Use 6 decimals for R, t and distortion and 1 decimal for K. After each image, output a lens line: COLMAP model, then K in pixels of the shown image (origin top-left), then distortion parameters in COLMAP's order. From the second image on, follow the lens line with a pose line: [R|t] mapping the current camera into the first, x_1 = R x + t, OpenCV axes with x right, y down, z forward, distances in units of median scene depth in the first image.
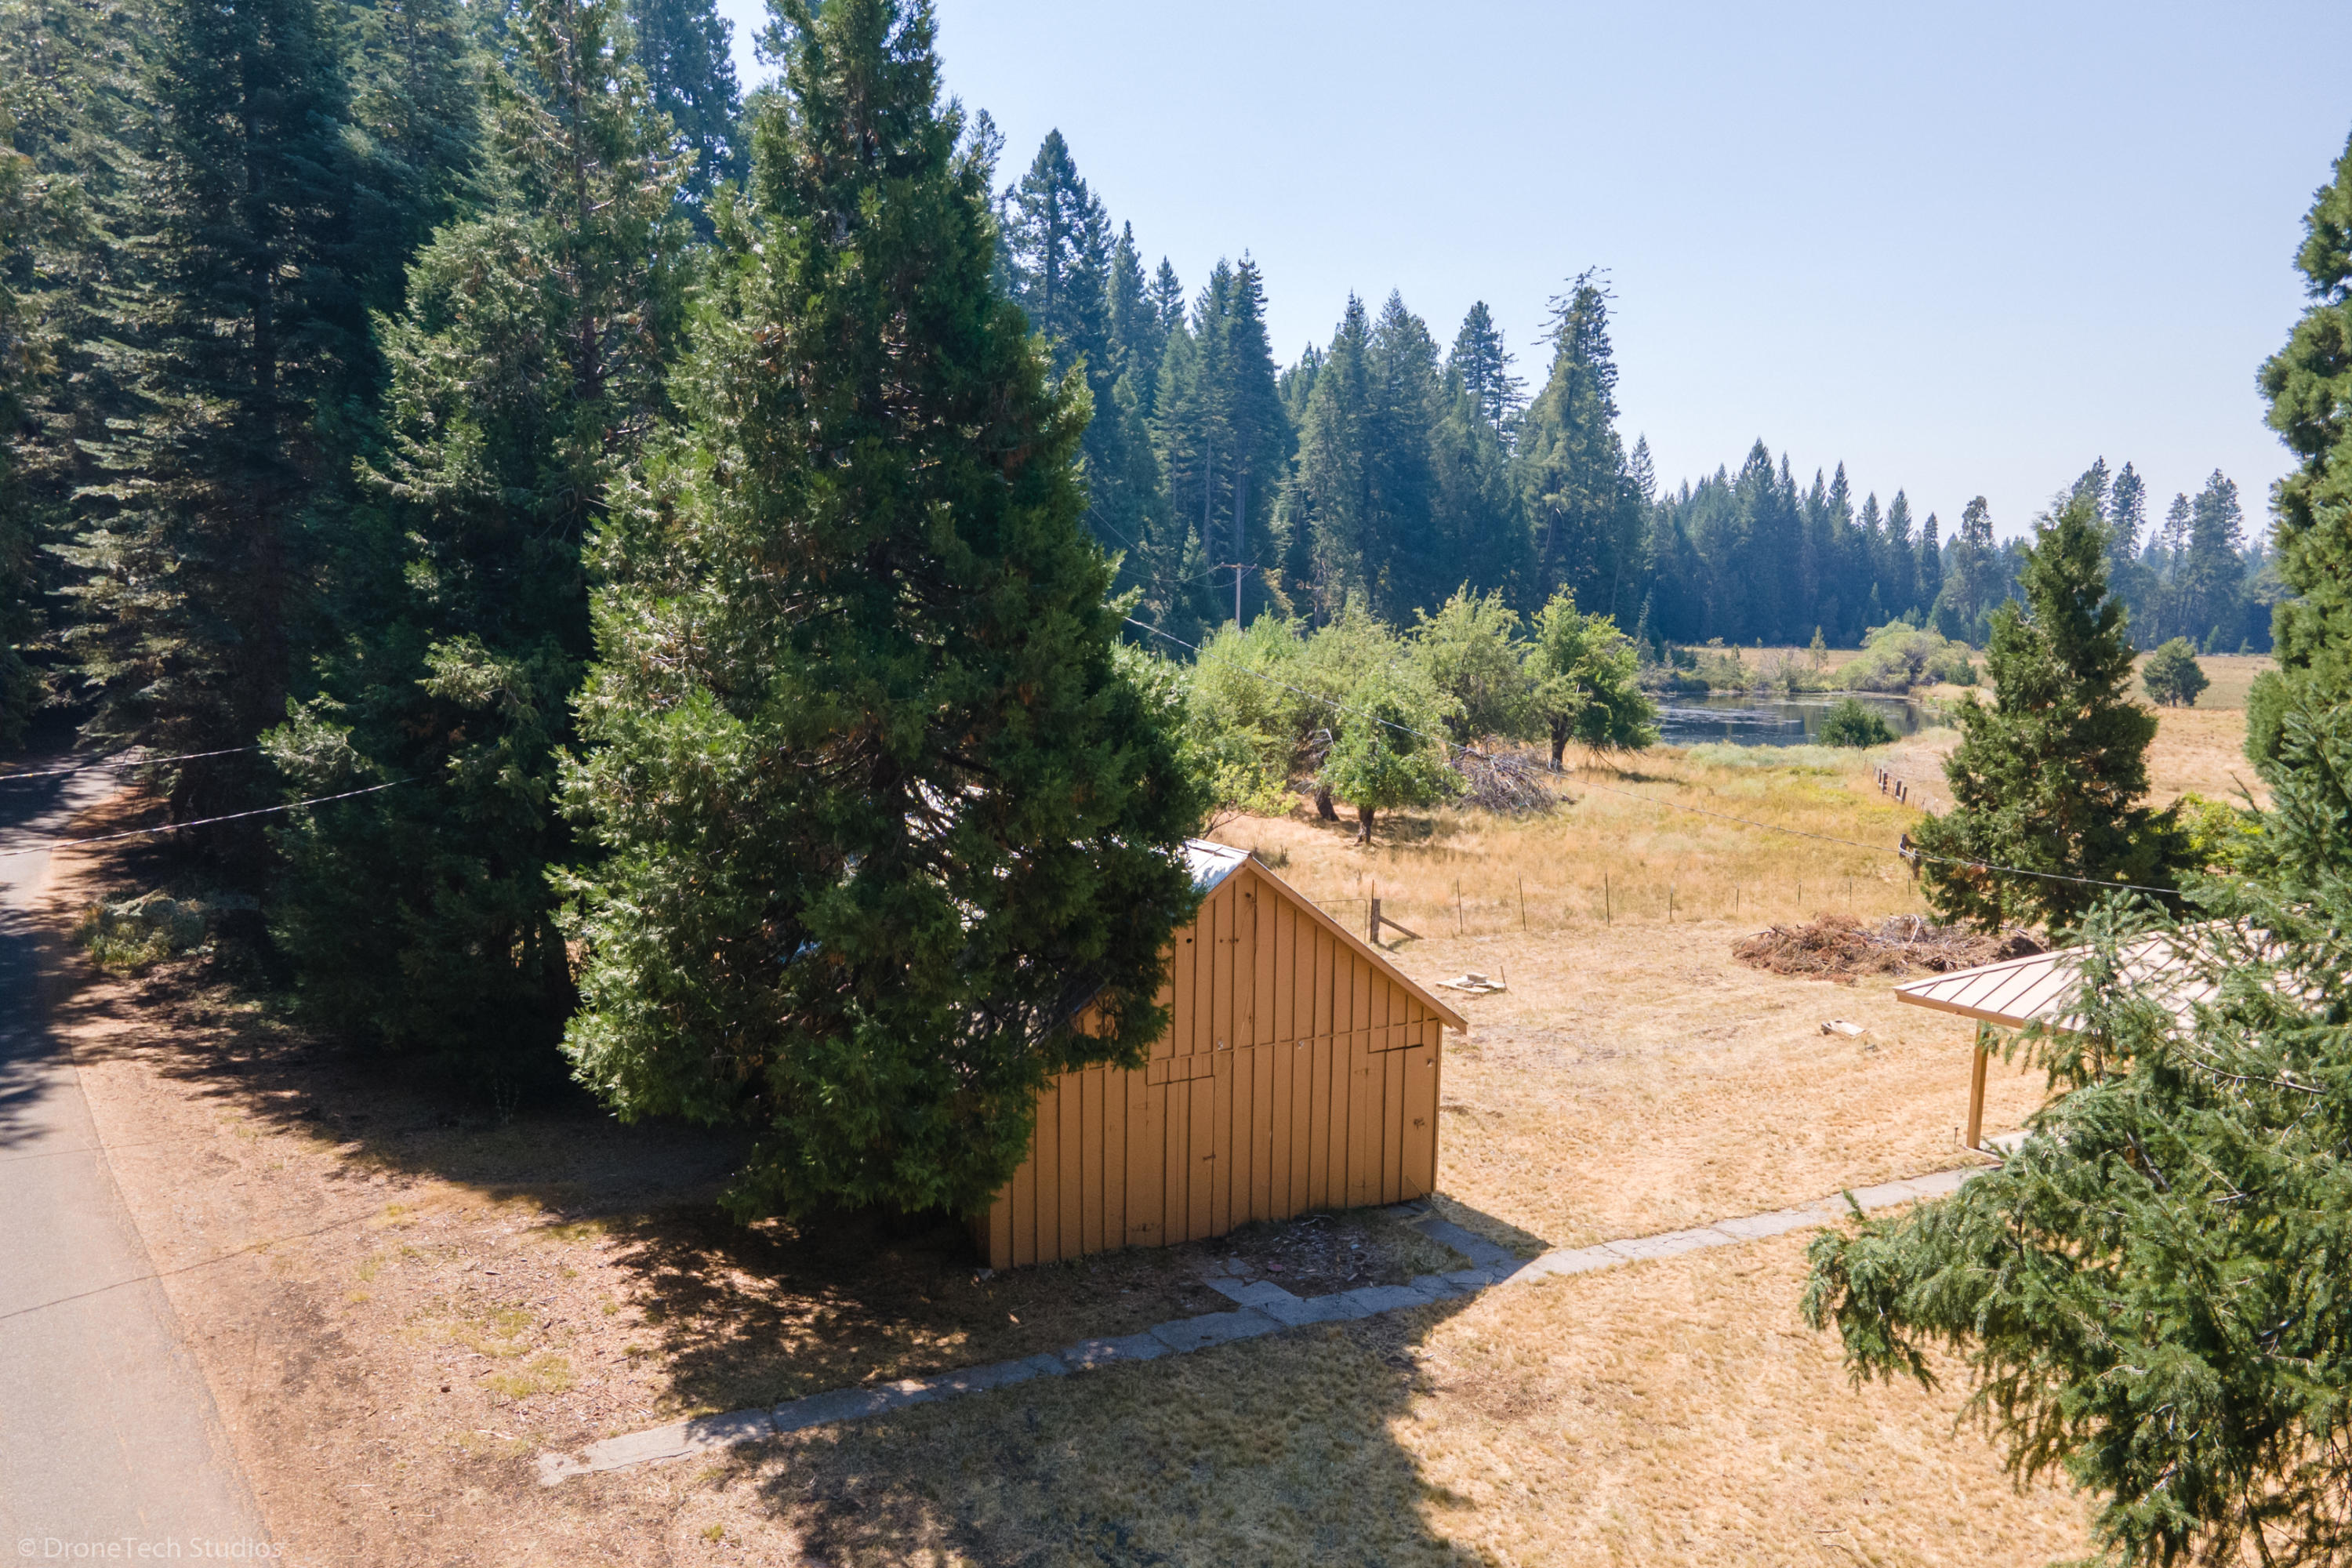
lens RADIAL K [[1734.2, 0, 1184.2], [0, 1734.2, 709.5], [0, 0, 1]] dist [0.024287, 0.057721]
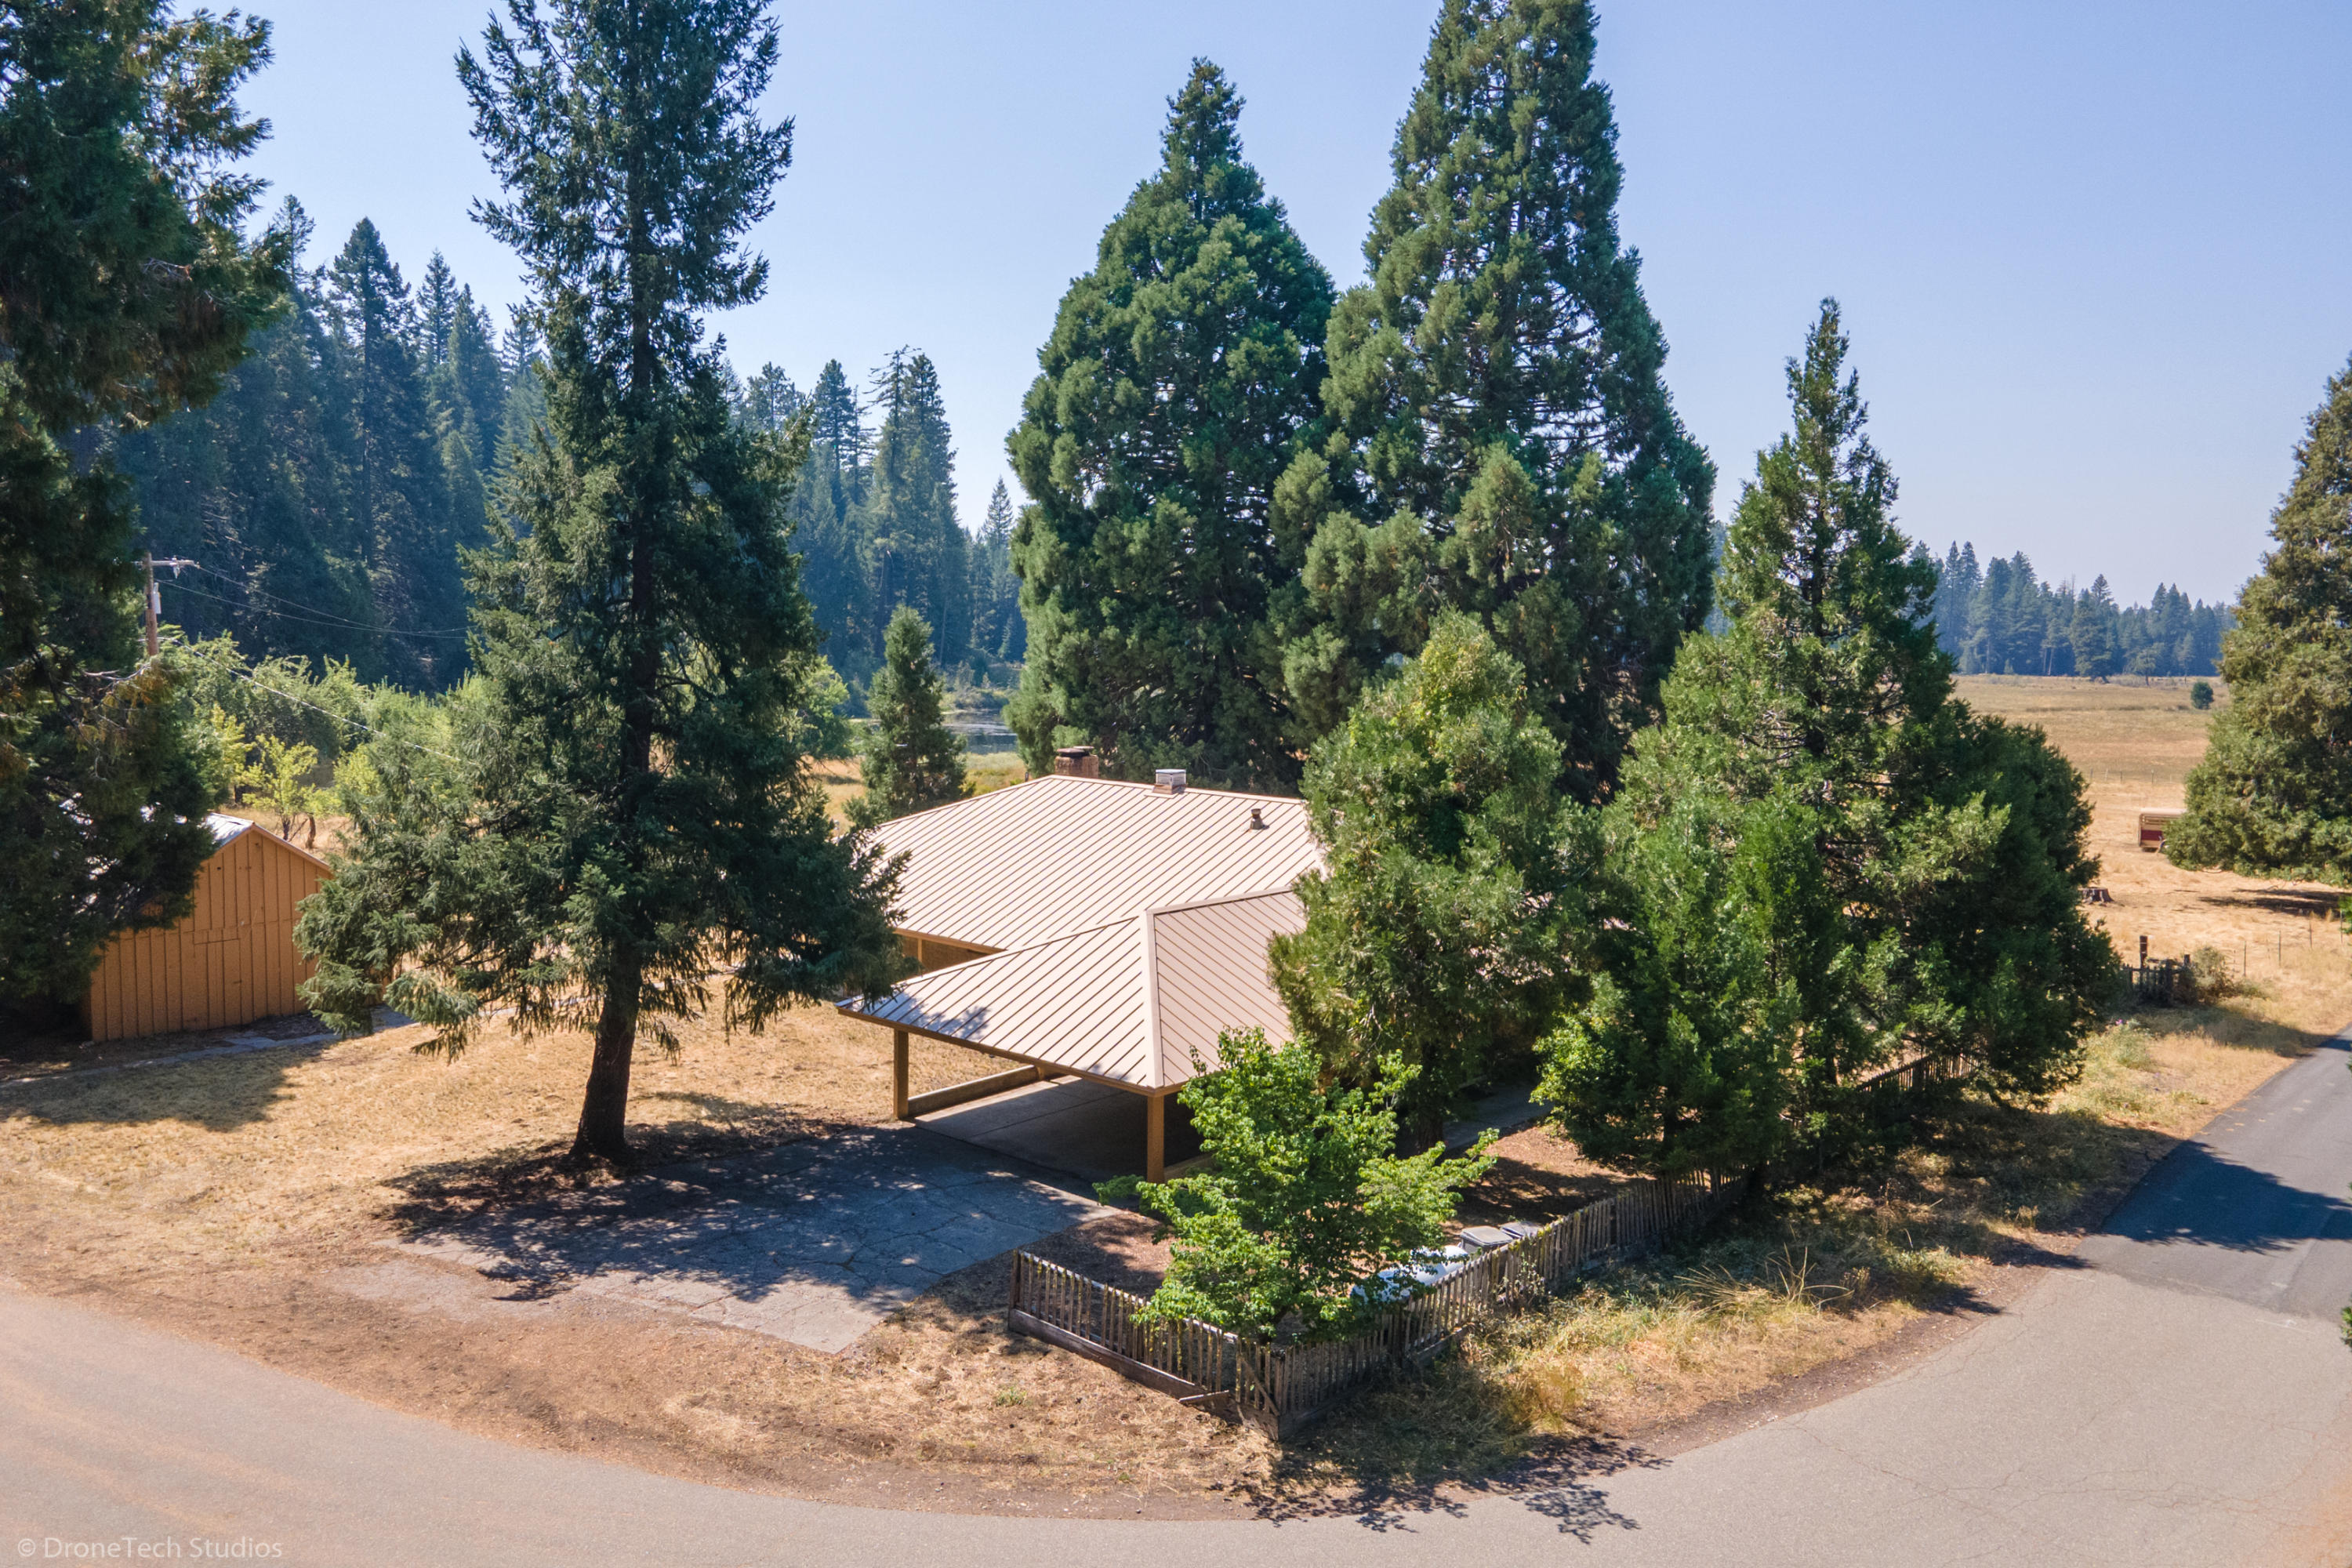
lens RADIAL K [[1734.2, 0, 1184.2], [0, 1734.2, 709.5], [0, 0, 1]] dist [0.024287, 0.057721]
pose [[0.954274, -0.017012, 0.298449, 0.084116], [0.019048, 0.999811, -0.003913, -0.003309], [-0.298326, 0.009419, 0.954418, -0.225501]]
